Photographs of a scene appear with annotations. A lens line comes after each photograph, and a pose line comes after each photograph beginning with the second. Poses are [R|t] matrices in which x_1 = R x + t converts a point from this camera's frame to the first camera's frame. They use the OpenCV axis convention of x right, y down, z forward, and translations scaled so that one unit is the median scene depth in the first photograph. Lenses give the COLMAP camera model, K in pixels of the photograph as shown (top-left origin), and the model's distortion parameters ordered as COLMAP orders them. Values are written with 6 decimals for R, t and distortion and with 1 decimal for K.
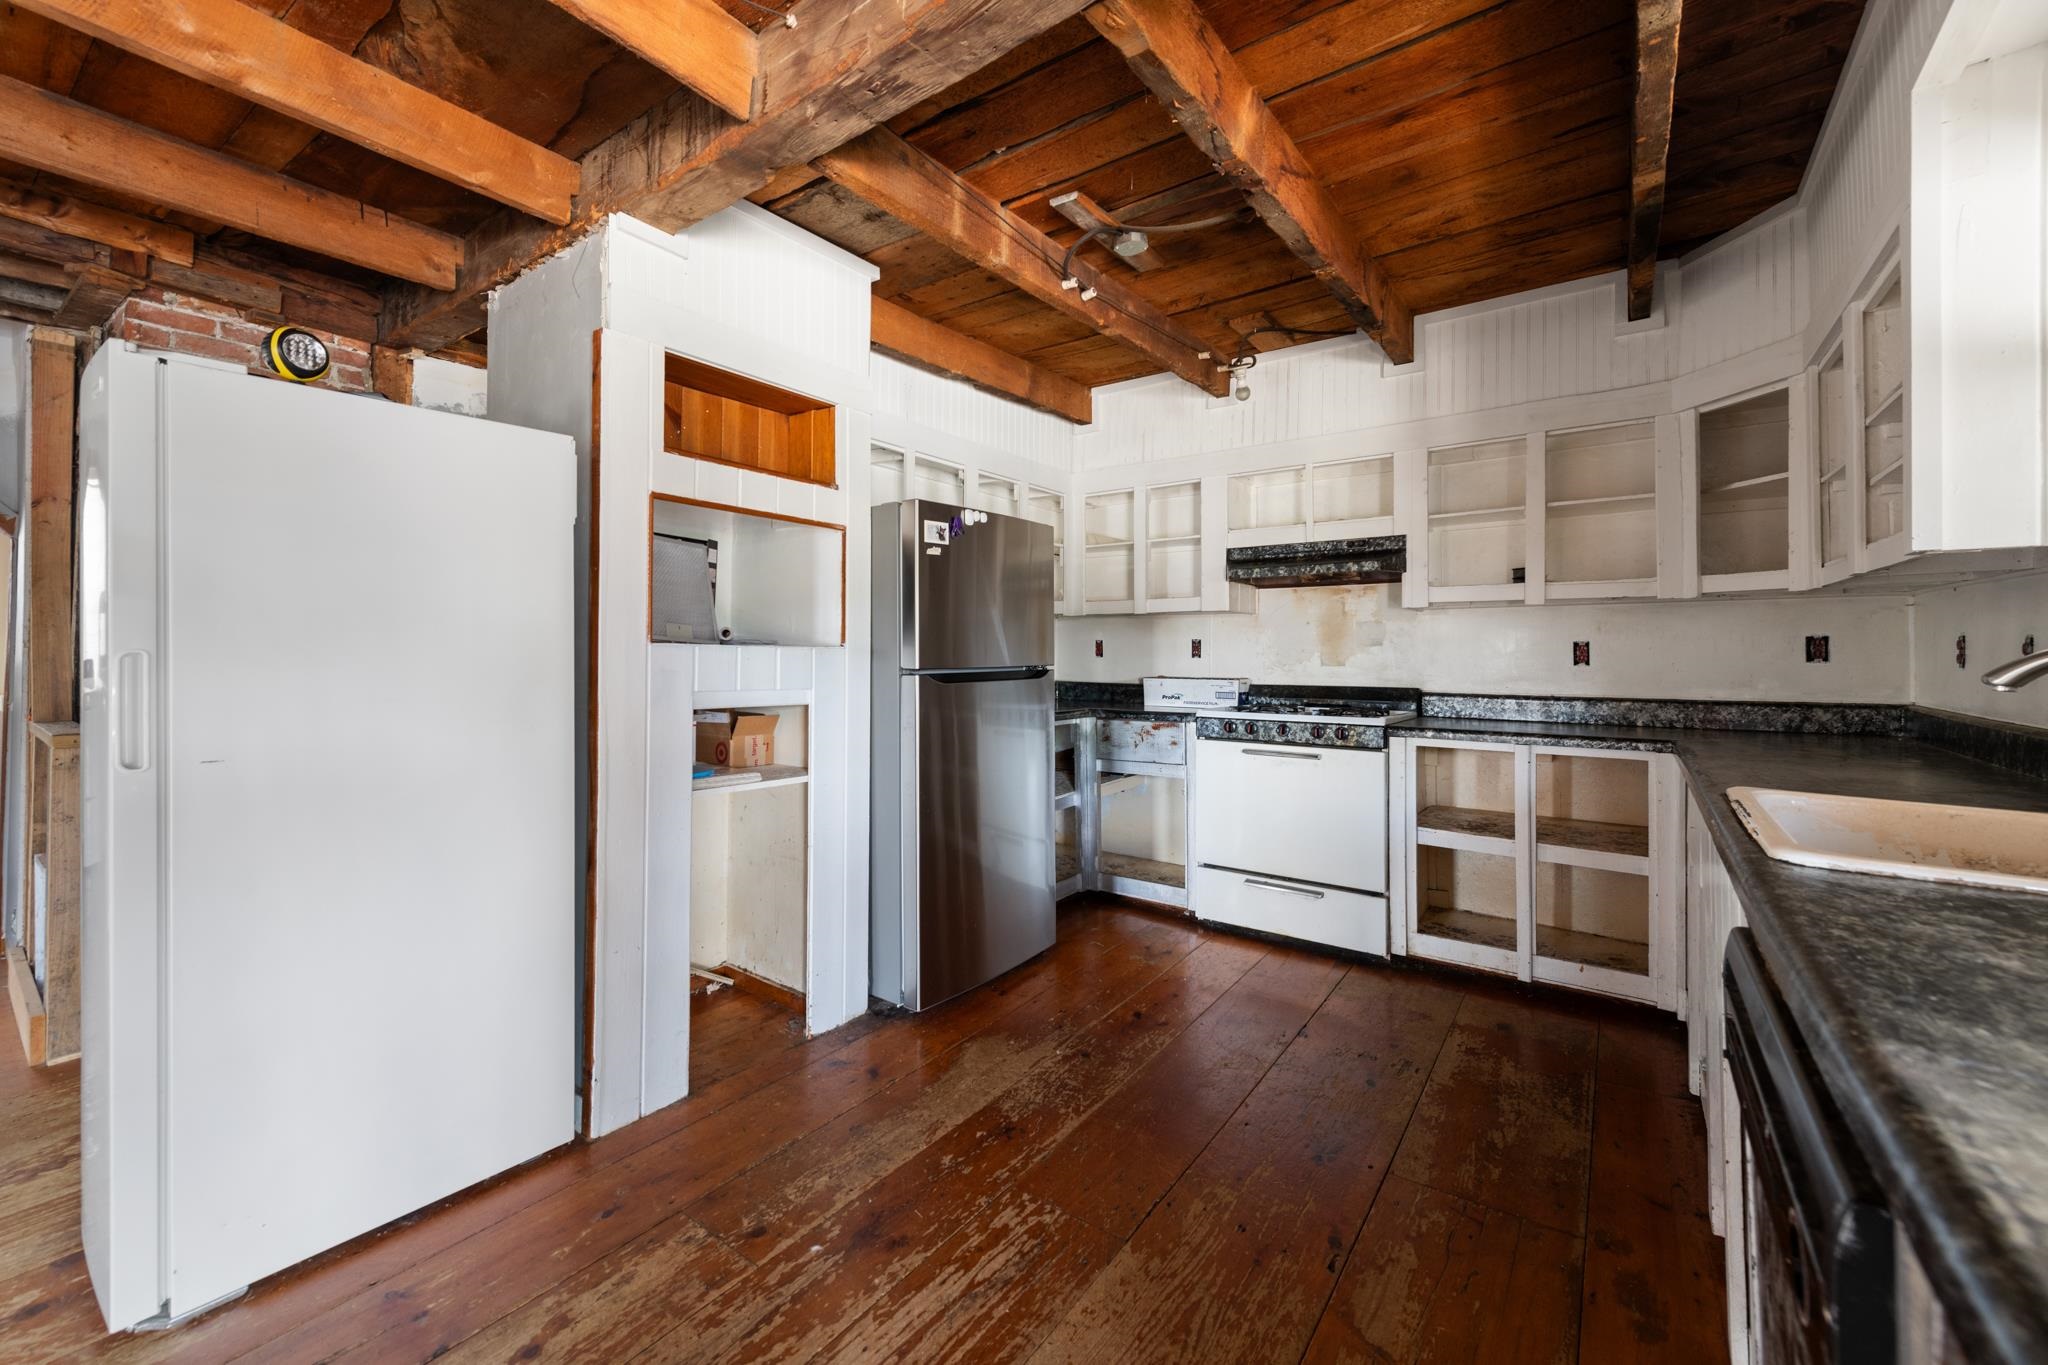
lens RADIAL K [[804.9, 0, 1047.0], [0, 804.9, 646.1], [0, 0, 1]] dist [0.010092, -0.002464]
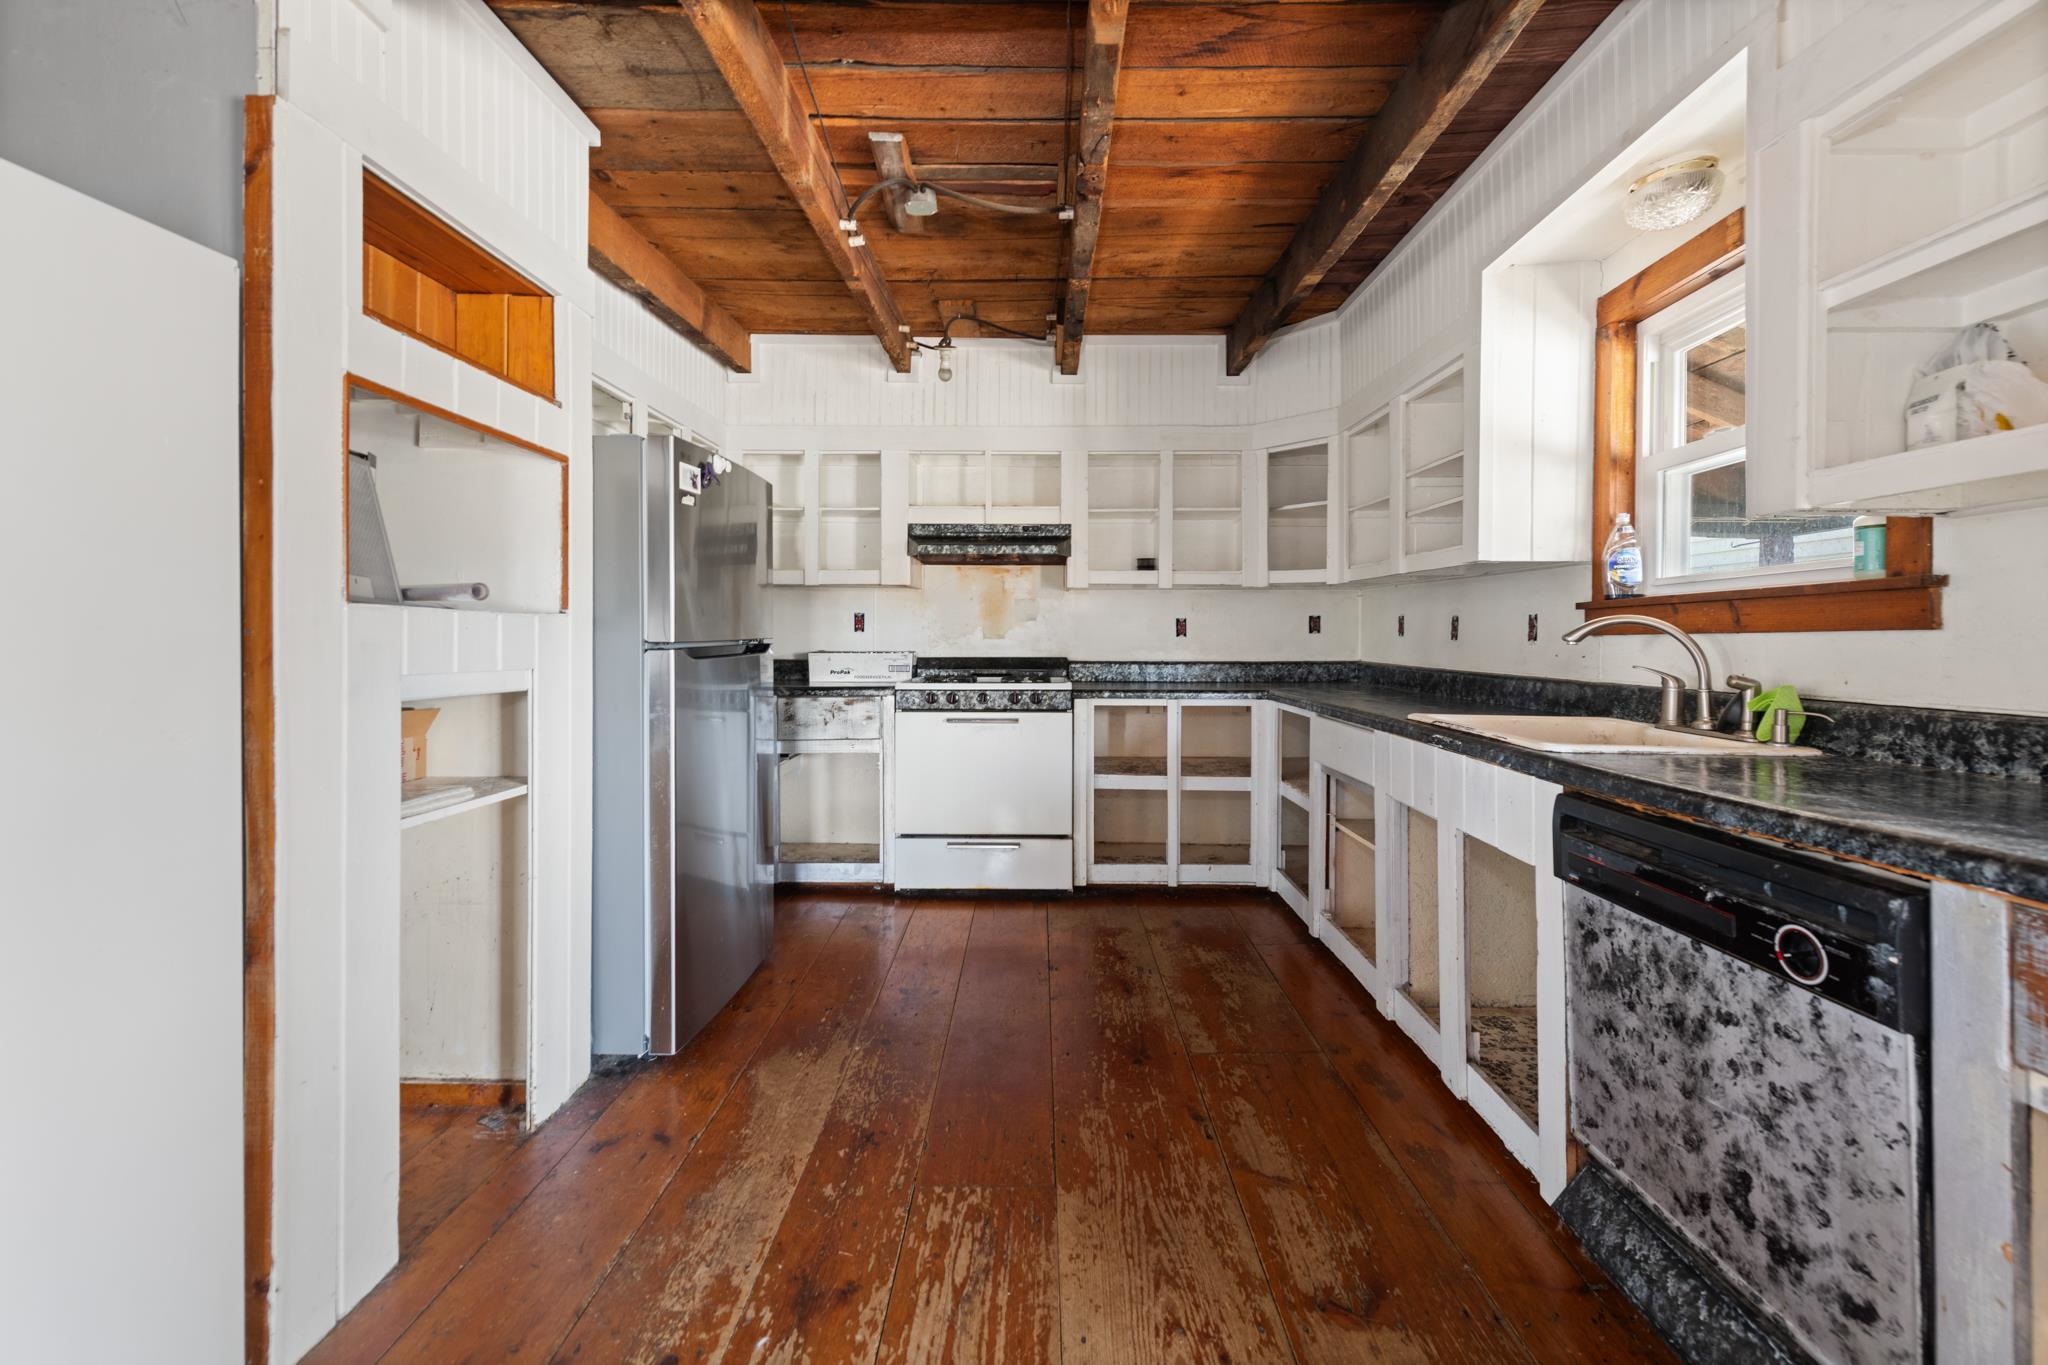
lens RADIAL K [[804.9, 0, 1029.0], [0, 804.9, 637.5], [0, 0, 1]] dist [0.010092, -0.002464]
pose [[0.819145, -0.003790, 0.573574, -0.325713], [-0.005912, 0.999869, 0.015050, 0.008801], [-0.573556, -0.015719, 0.819016, 0.111142]]
